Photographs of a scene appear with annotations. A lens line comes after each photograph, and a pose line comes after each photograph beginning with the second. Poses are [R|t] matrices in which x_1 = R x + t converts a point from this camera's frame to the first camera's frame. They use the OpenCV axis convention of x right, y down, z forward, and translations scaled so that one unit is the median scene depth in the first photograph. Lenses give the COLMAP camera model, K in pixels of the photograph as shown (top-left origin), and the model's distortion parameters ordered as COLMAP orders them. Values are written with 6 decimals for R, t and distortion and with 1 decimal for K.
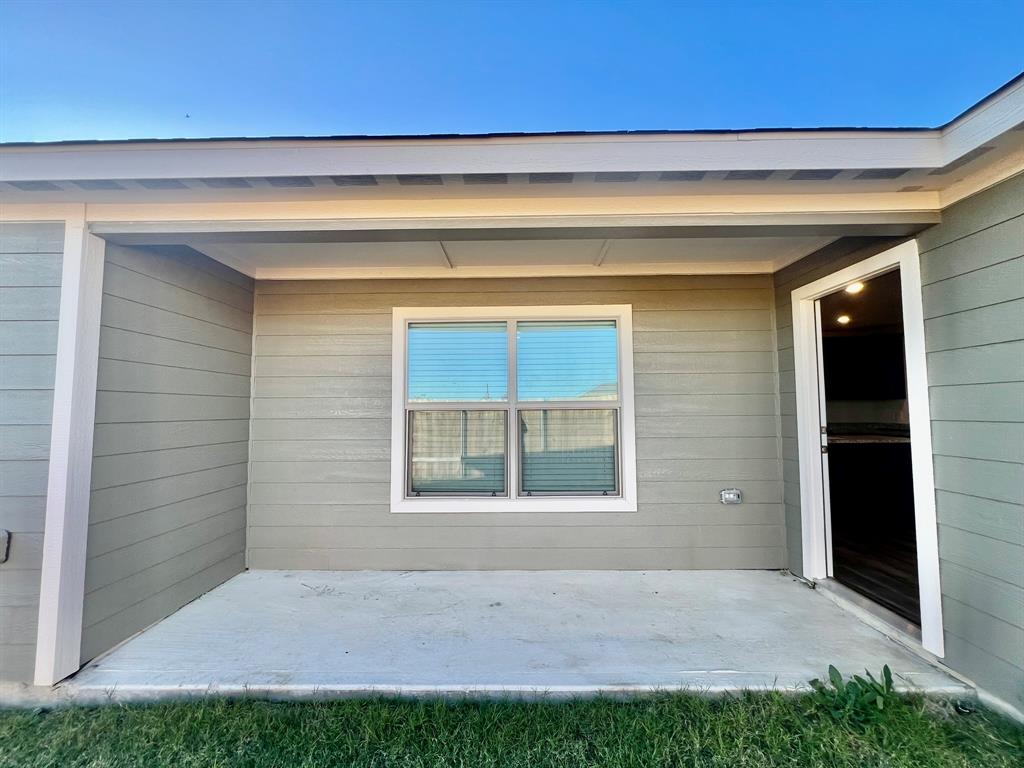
lens RADIAL K [[415.9, 0, 514.0], [0, 415.9, 382.4], [0, 0, 1]] dist [0.001278, 0.000044]
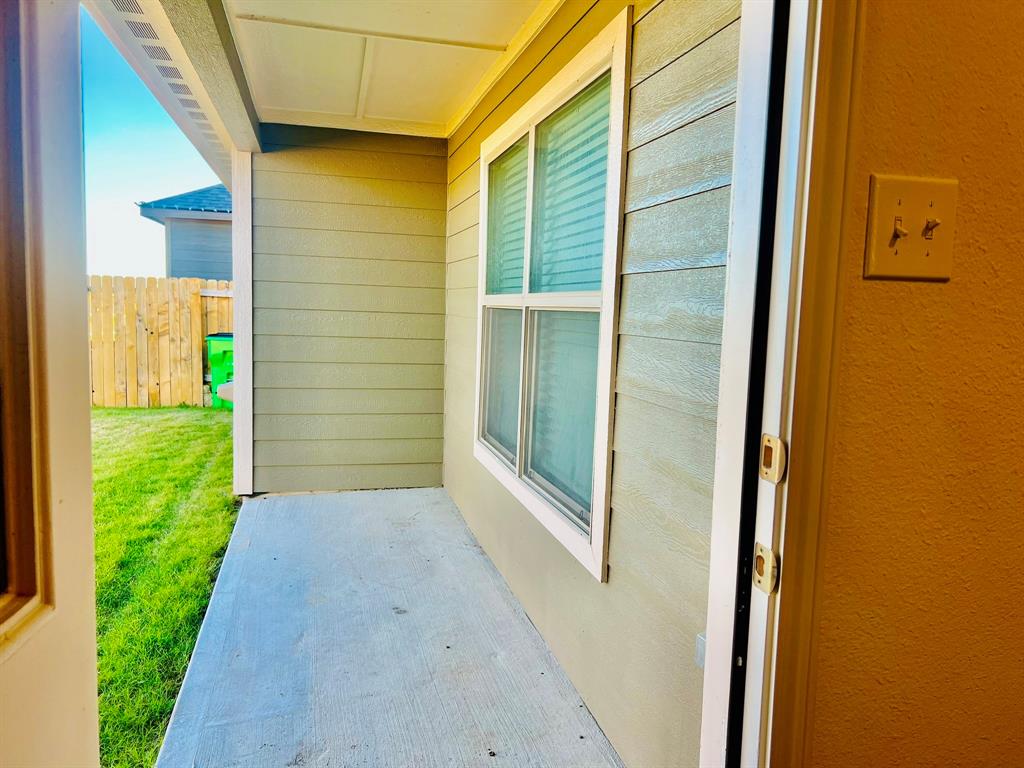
lens RADIAL K [[767.6, 0, 512.0], [0, 767.6, 384.0], [0, 0, 1]] dist [0.037852, -0.043100]
pose [[0.261613, 0.112111, -0.958640, 1.058385], [0.030114, 0.991799, 0.124207, 0.048003], [0.964703, -0.061363, 0.256091, 0.860625]]
